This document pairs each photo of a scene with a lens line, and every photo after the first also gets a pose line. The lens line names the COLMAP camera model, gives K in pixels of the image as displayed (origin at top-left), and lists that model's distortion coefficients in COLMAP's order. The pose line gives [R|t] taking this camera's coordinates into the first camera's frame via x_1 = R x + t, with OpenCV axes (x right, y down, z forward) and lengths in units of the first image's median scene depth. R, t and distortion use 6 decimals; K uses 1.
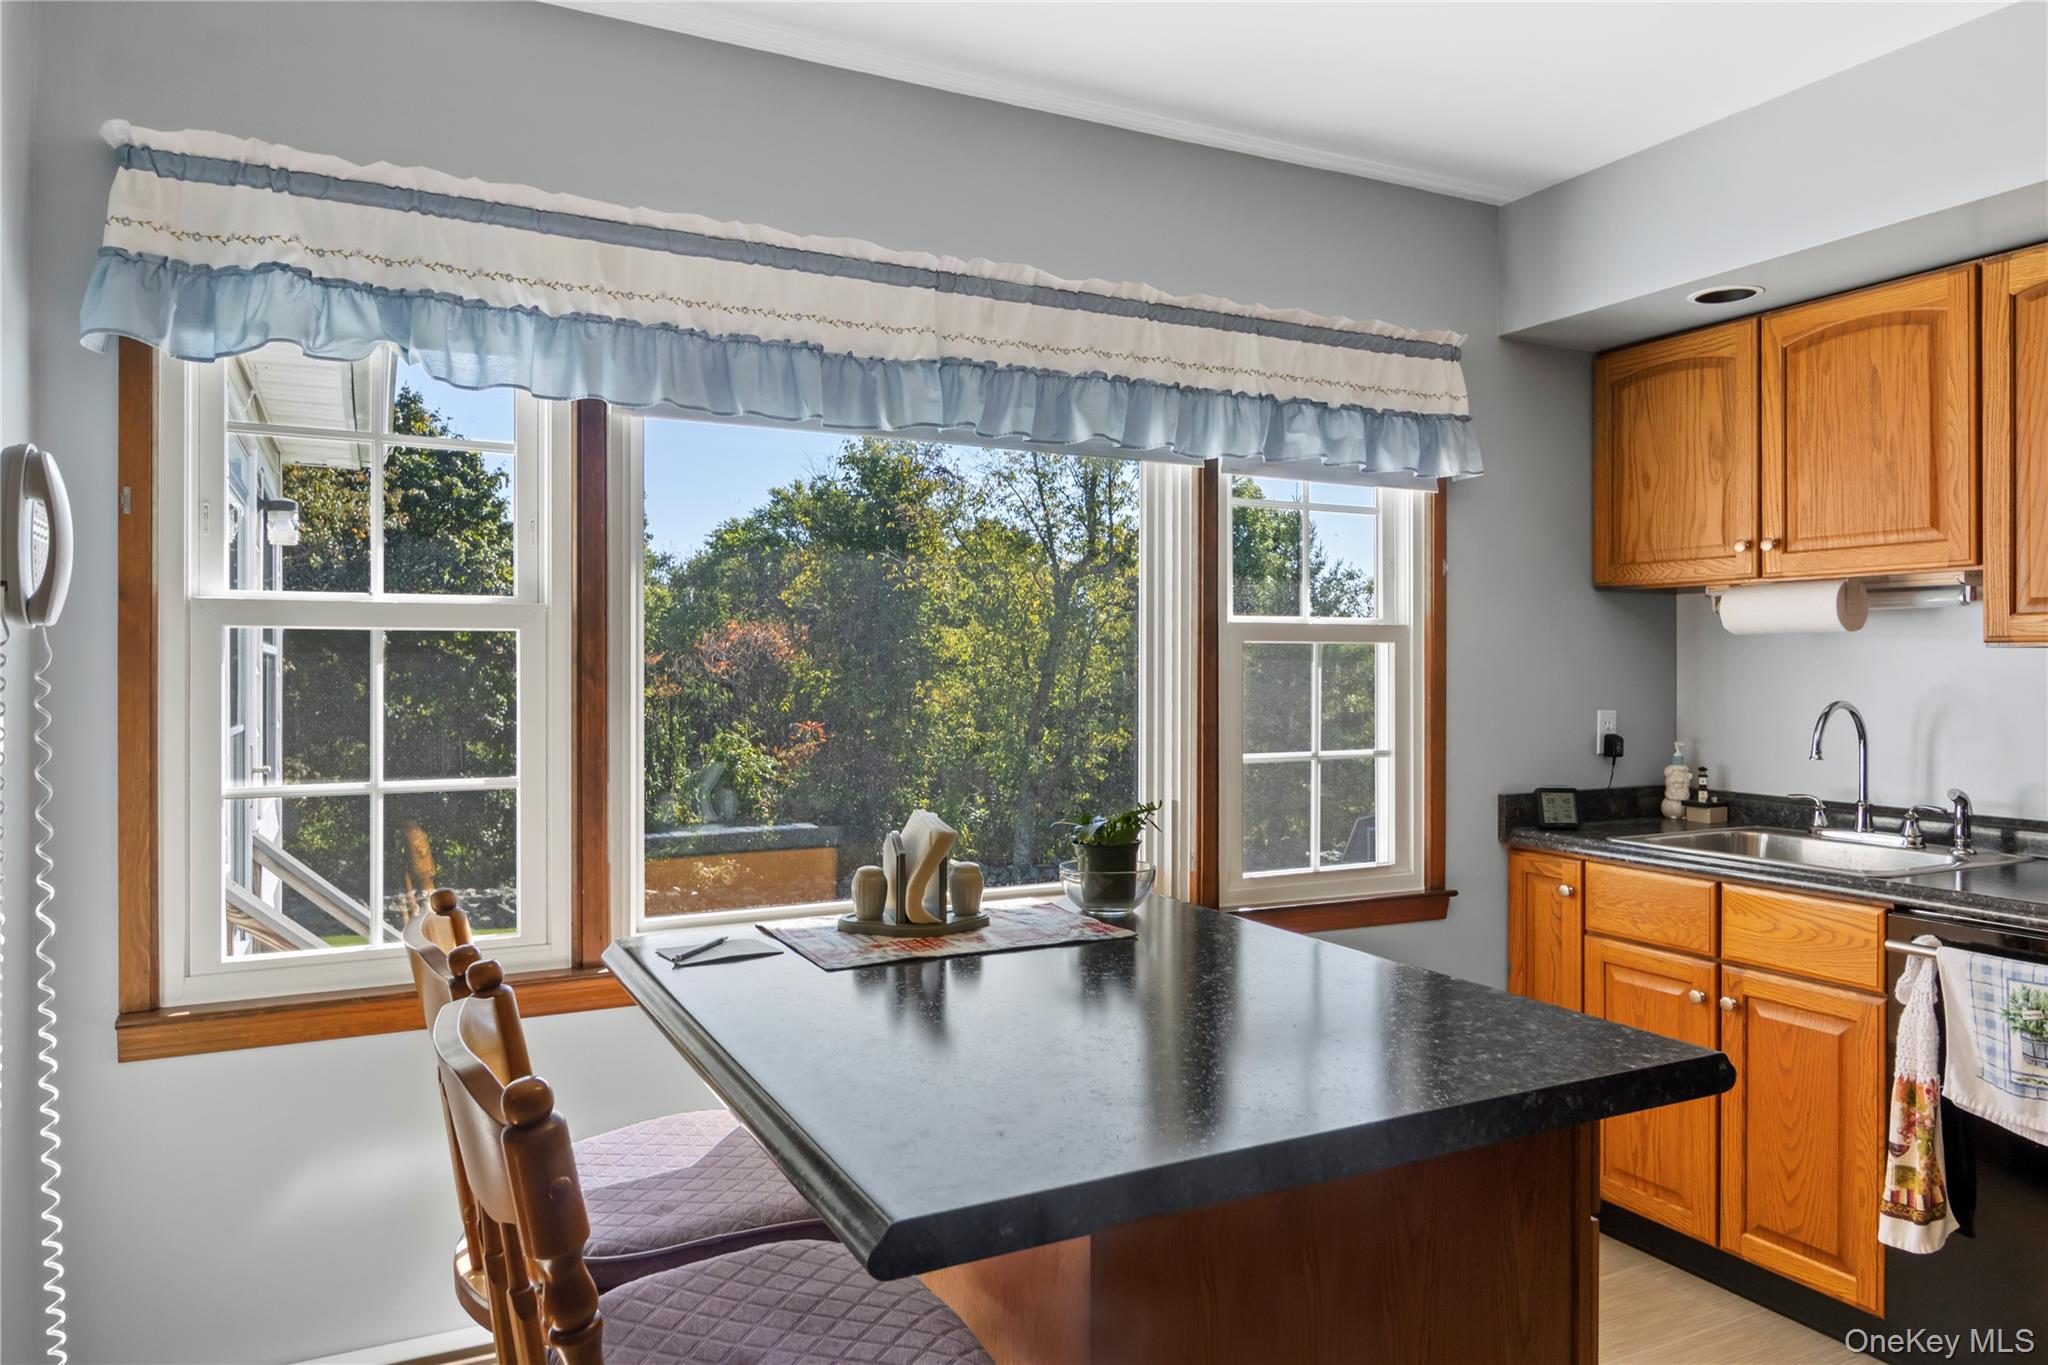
lens RADIAL K [[1323.7, 0, 1043.1], [0, 1323.7, 674.0], [0, 0, 1]] dist [-0.009074, 0.005508]
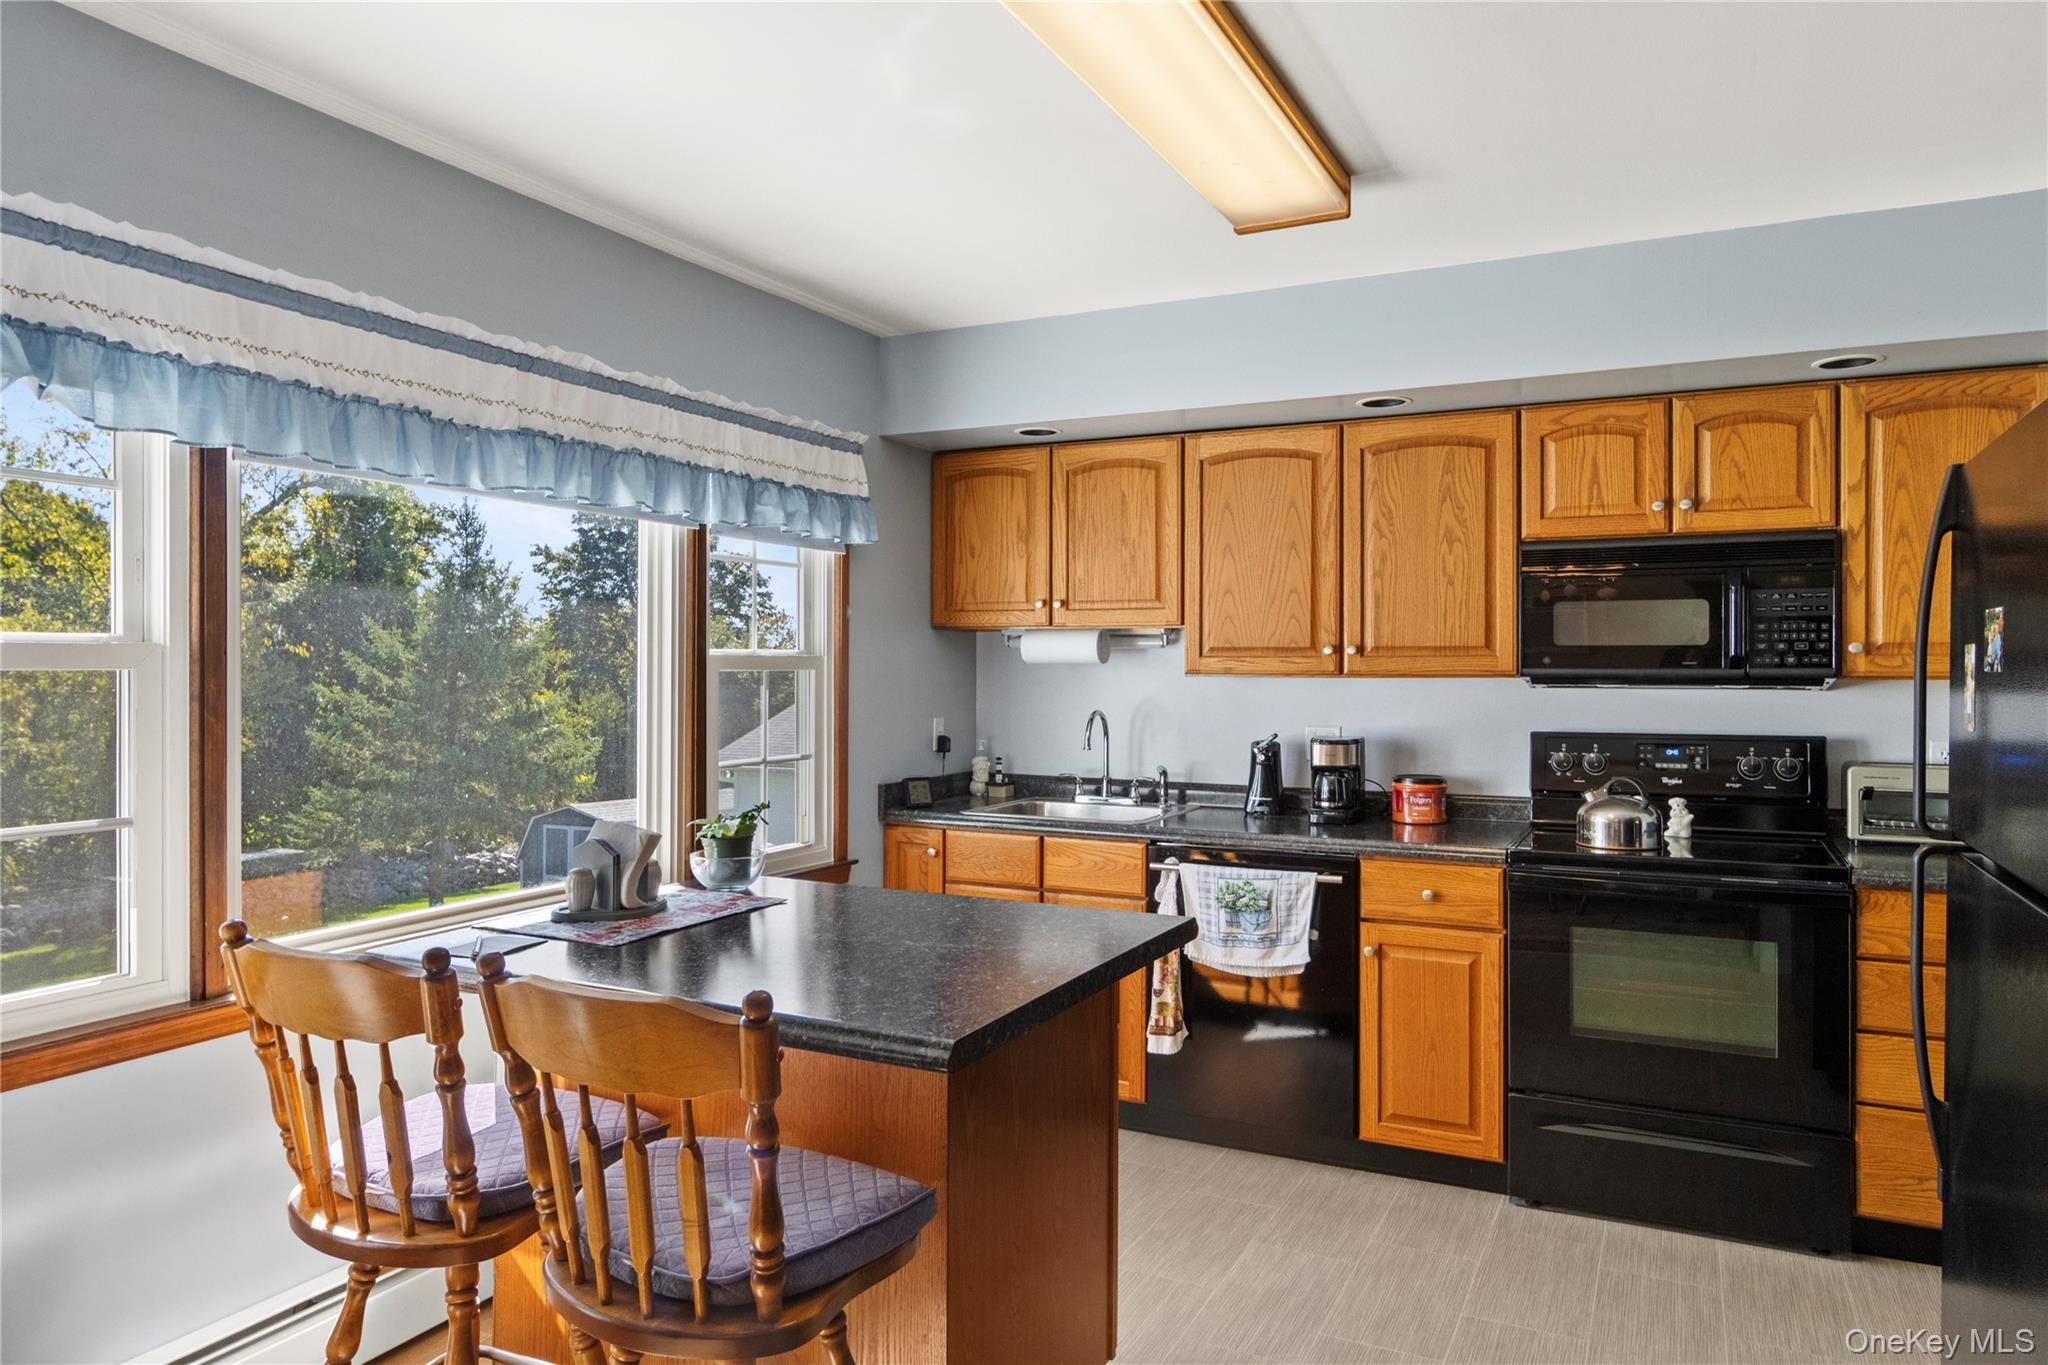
lens RADIAL K [[1323.7, 0, 1001.5], [0, 1323.7, 676.9], [0, 0, 1]] dist [-0.009074, 0.005508]
pose [[0.811609, -0.004207, 0.584186, -0.373576], [0.000079, 0.999975, 0.007091, -0.028858], [-0.584201, -0.005709, 0.811589, -0.160390]]
